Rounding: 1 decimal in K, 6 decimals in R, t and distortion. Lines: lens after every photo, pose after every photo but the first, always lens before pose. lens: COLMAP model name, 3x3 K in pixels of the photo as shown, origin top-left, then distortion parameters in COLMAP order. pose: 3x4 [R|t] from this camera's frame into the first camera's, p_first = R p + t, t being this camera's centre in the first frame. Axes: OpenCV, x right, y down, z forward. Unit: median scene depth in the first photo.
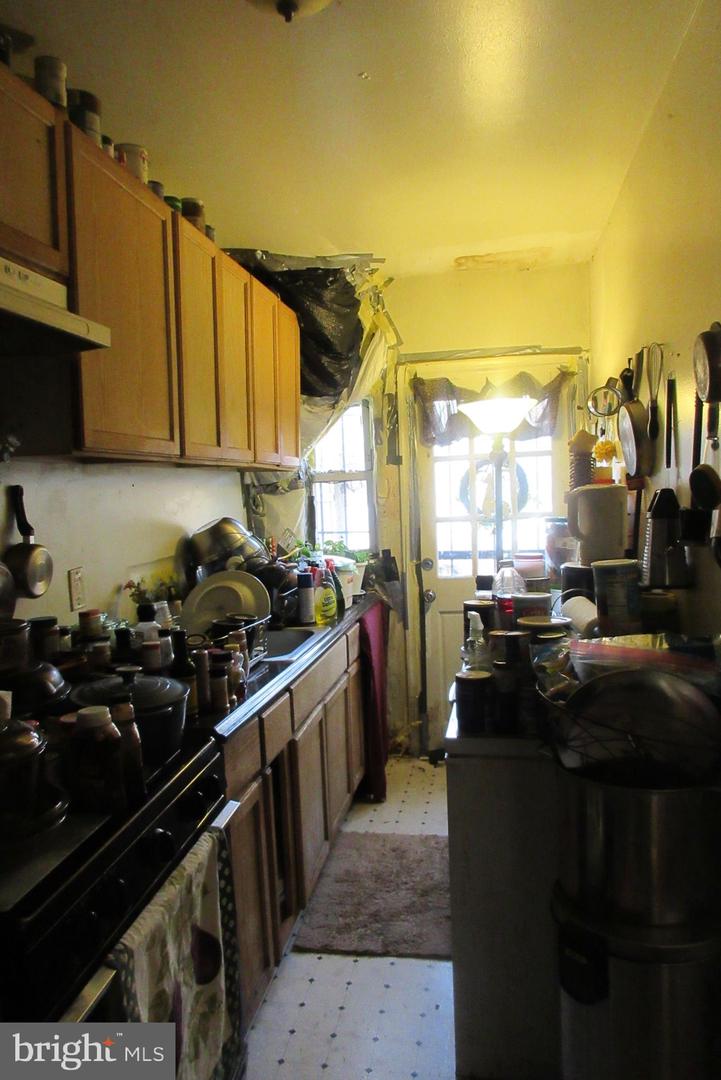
lens RADIAL K [[795.1, 0, 343.8], [0, 795.1, 548.9], [0, 0, 1]] dist [-0.000156, -0.008520]
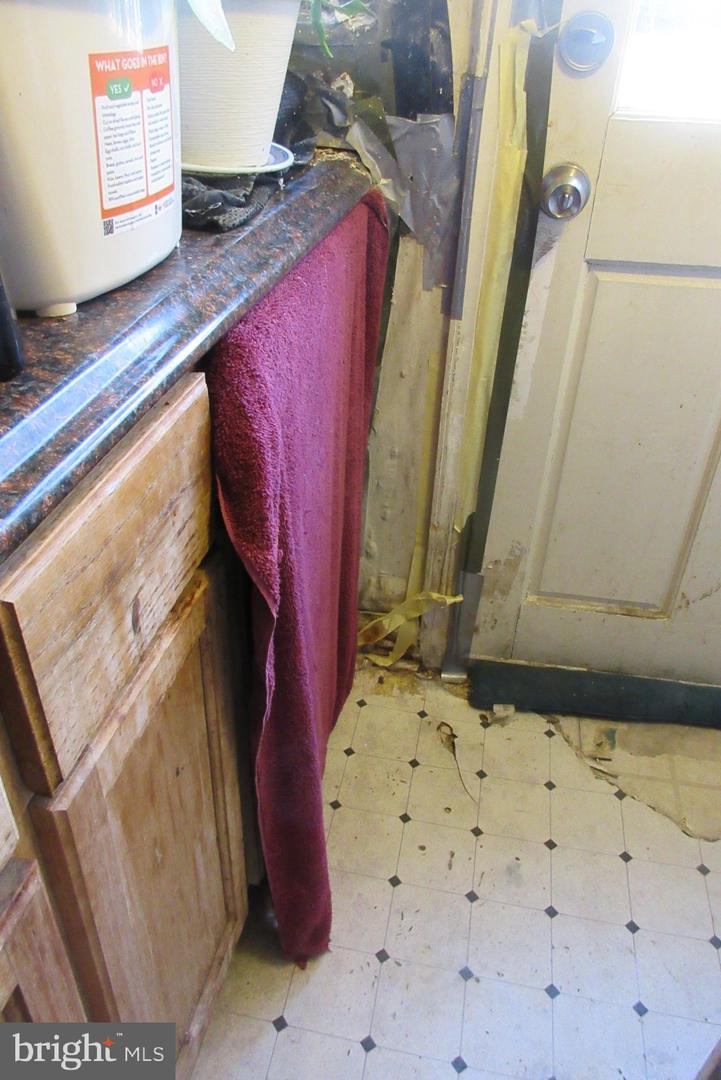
lens RADIAL K [[795.1, 0, 366.6], [0, 795.1, 542.1], [0, 0, 1]] dist [-0.000156, -0.008520]
pose [[0.996818, 0.060973, 0.051350, 0.054232], [-0.078544, 0.861281, 0.502022, 0.044637], [-0.013617, -0.504458, 0.863329, 0.992881]]
